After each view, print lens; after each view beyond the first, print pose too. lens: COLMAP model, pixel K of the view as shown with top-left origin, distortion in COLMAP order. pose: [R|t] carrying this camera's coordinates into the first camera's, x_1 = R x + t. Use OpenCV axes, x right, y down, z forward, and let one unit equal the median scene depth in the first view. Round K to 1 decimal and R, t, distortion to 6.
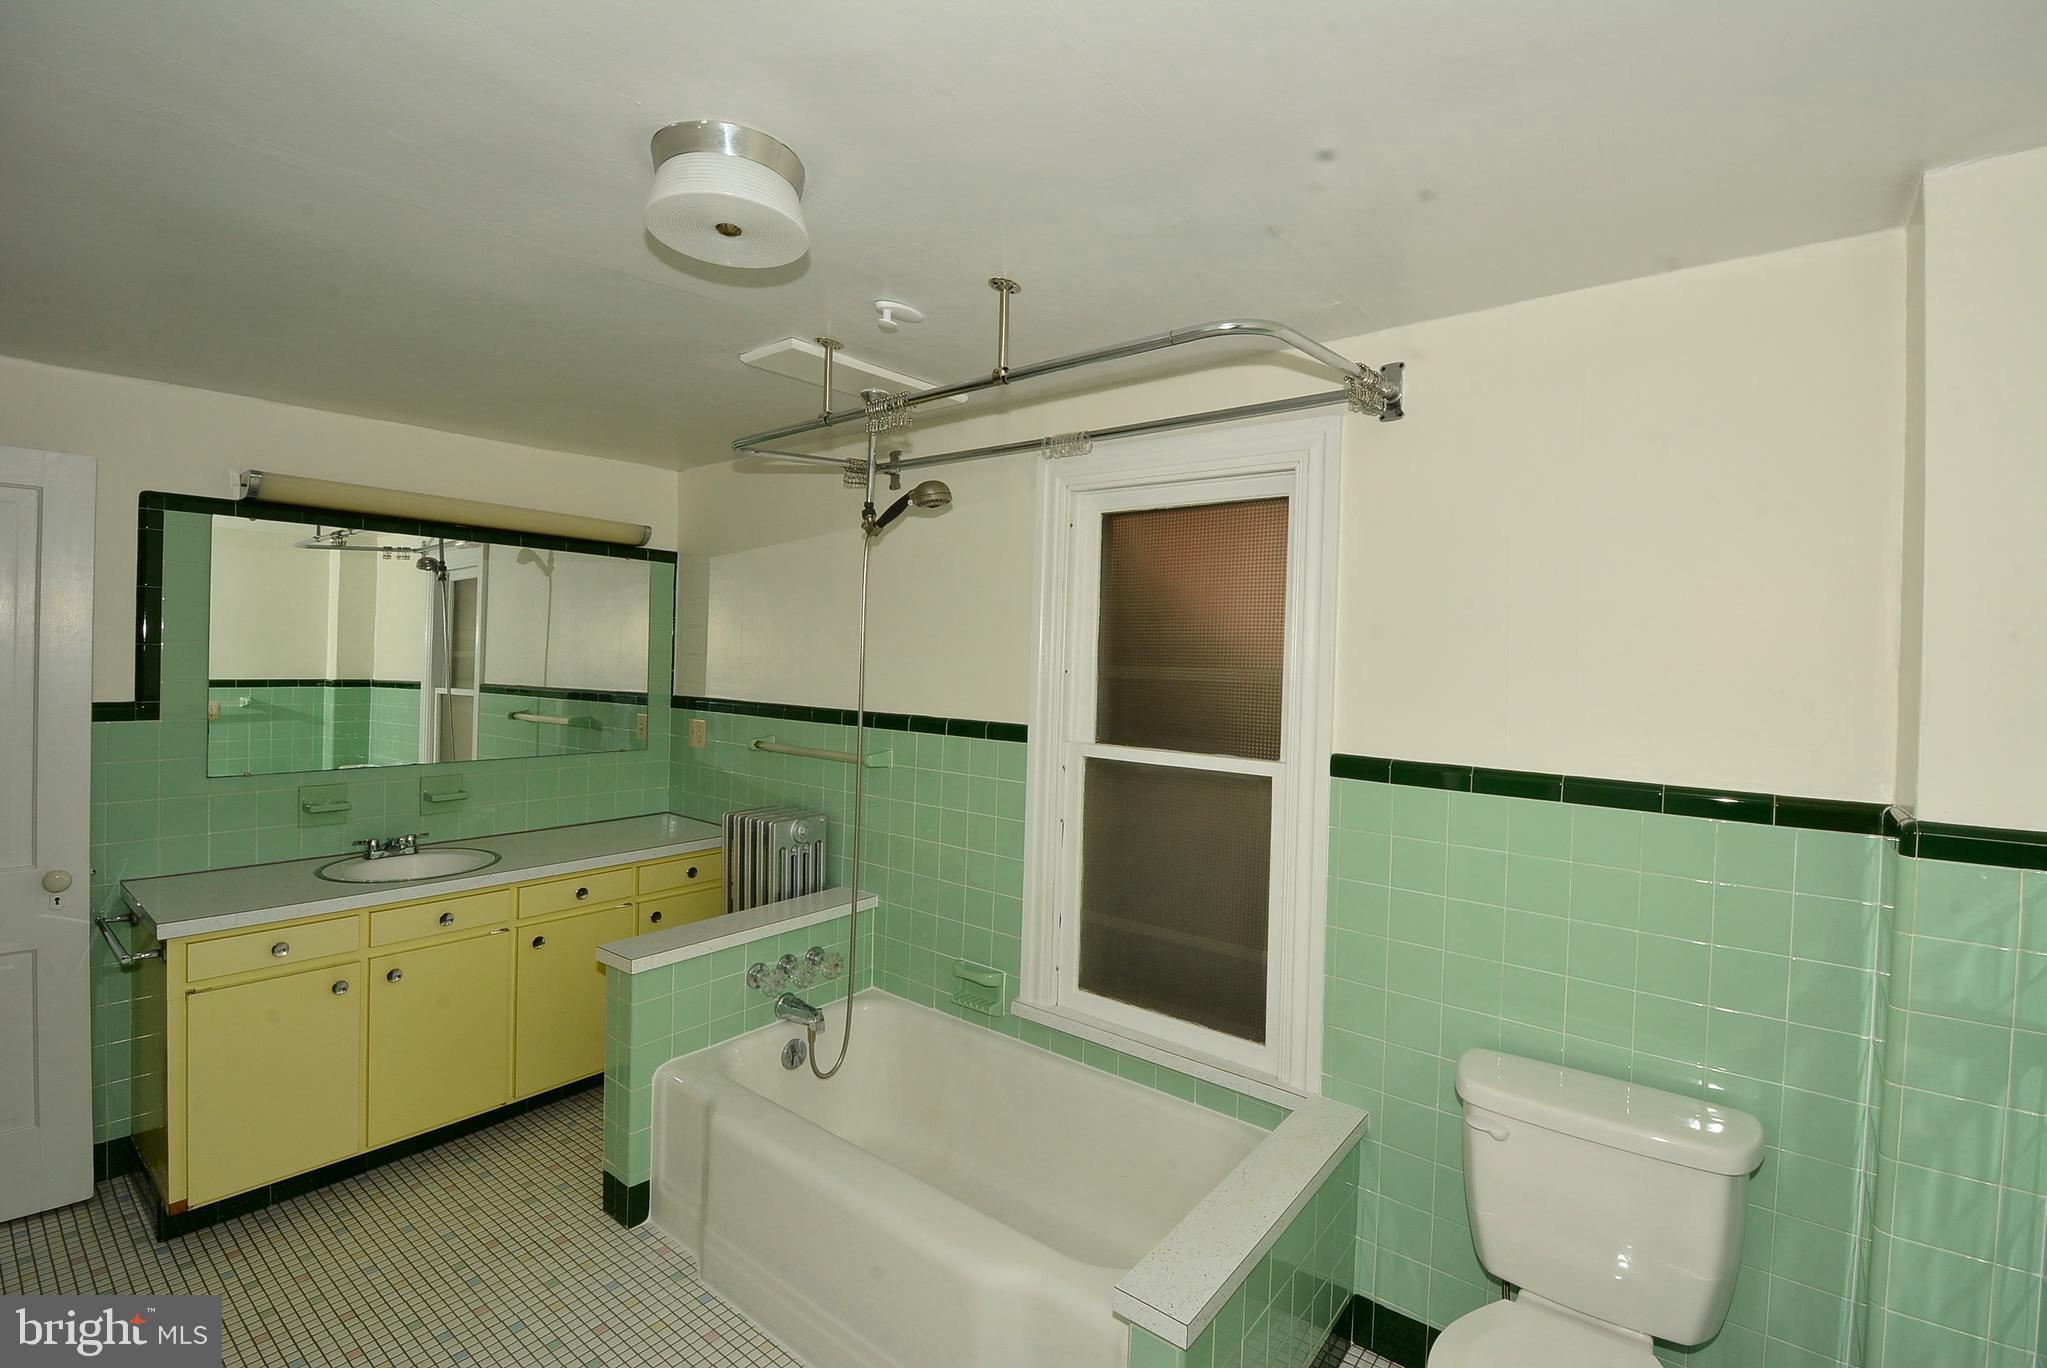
lens RADIAL K [[903.4, 0, 1041.5], [0, 903.4, 687.8], [0, 0, 1]] dist [-0.014448, -0.003598]
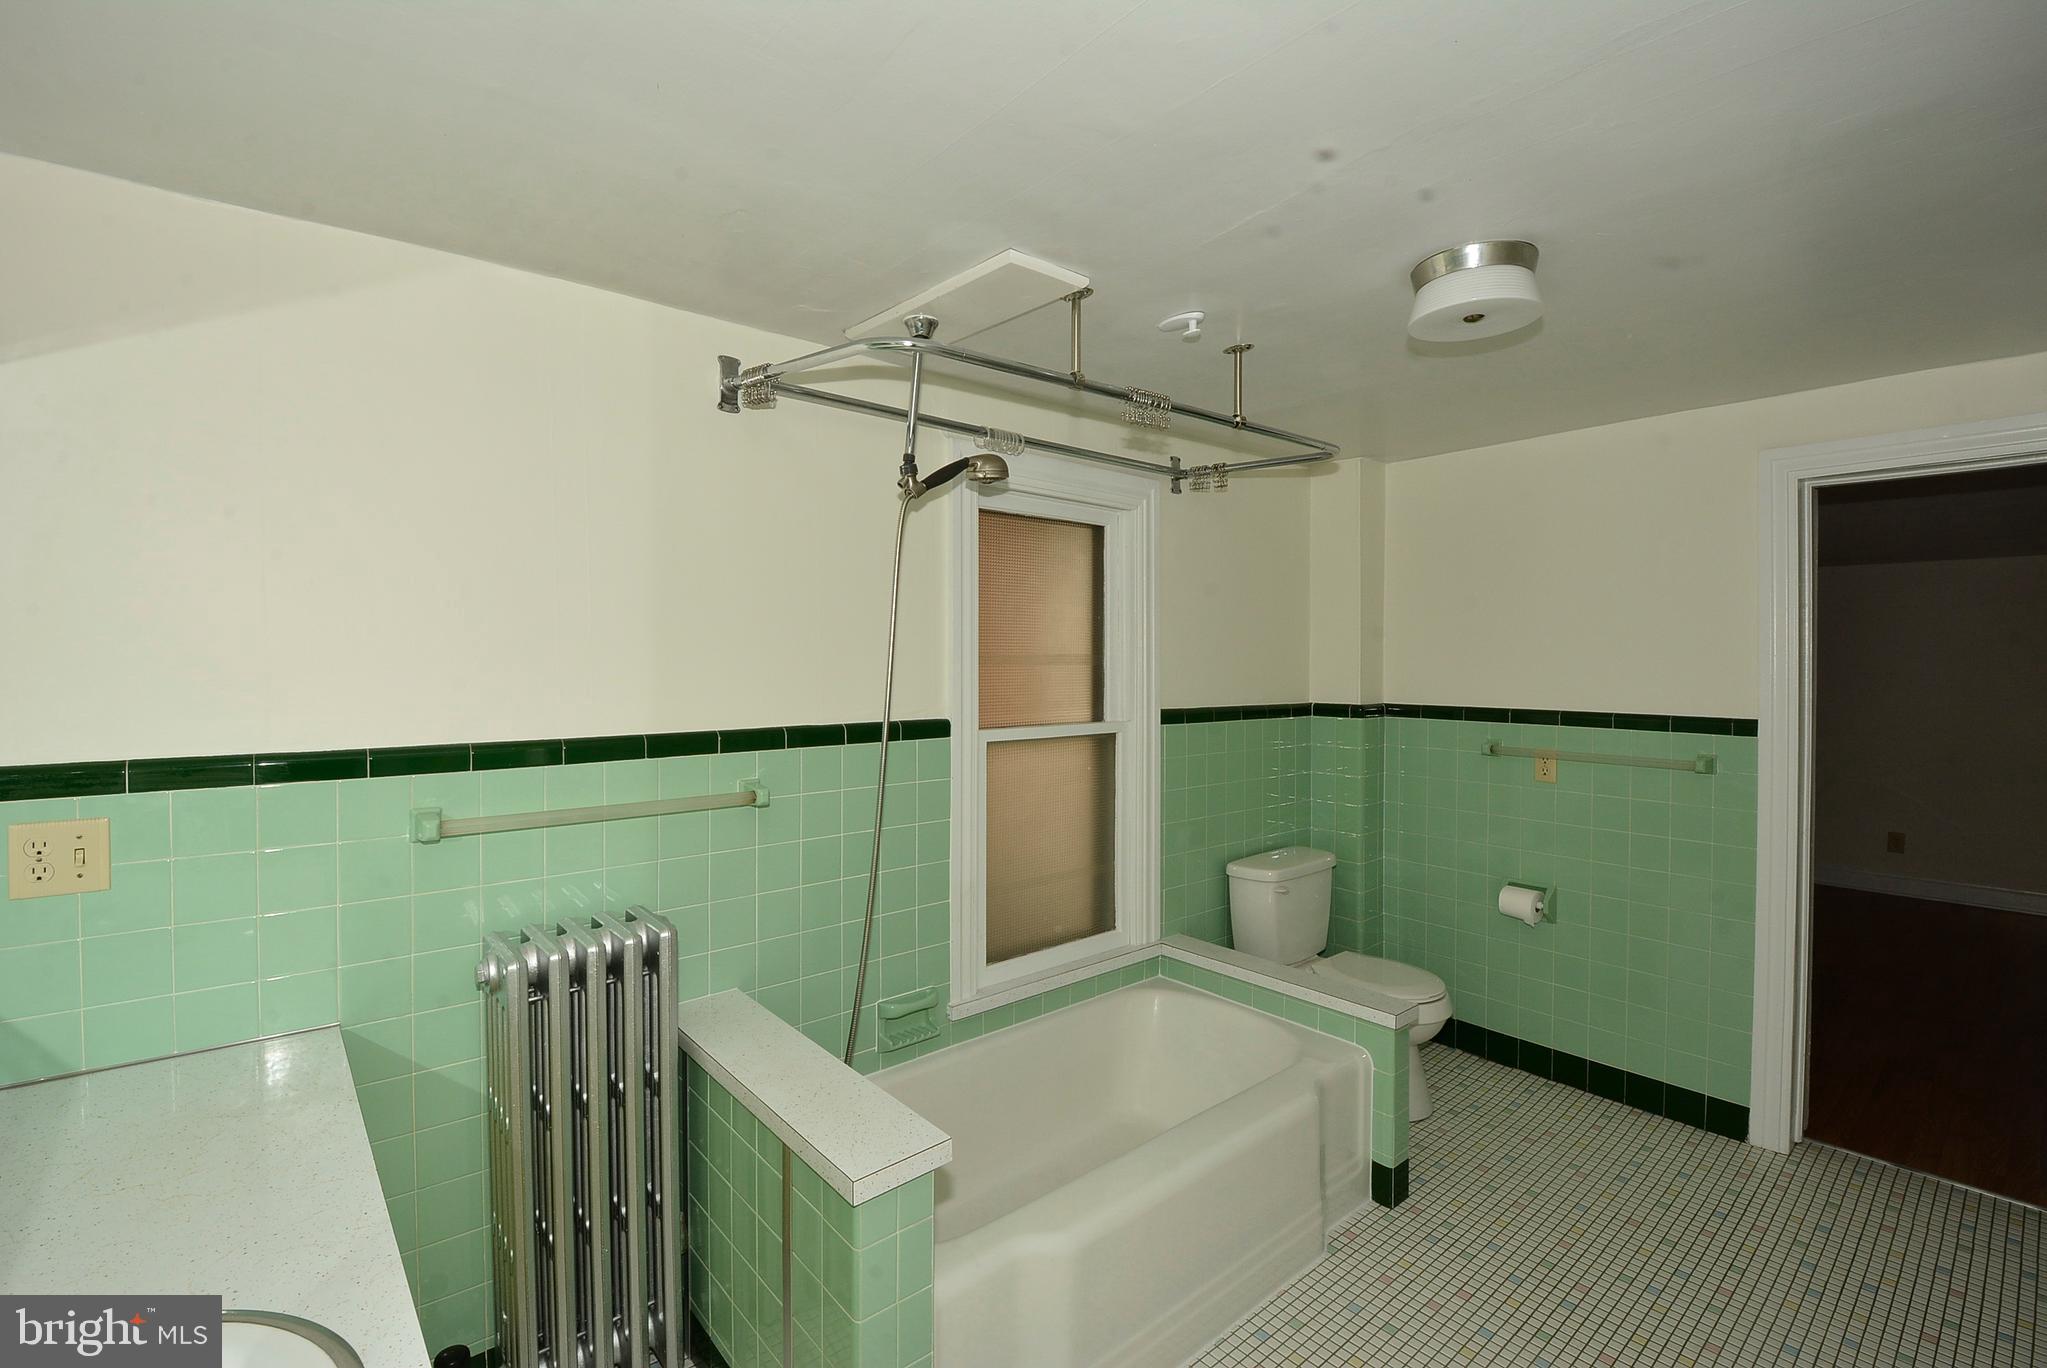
lens RADIAL K [[903.4, 0, 1042.5], [0, 903.4, 671.1], [0, 0, 1]] dist [-0.014448, -0.003598]
pose [[0.180889, -0.049328, 0.982266, -0.949157], [0.018894, 0.998731, 0.046676, -0.052195], [-0.983322, 0.010116, 0.181591, 0.742173]]
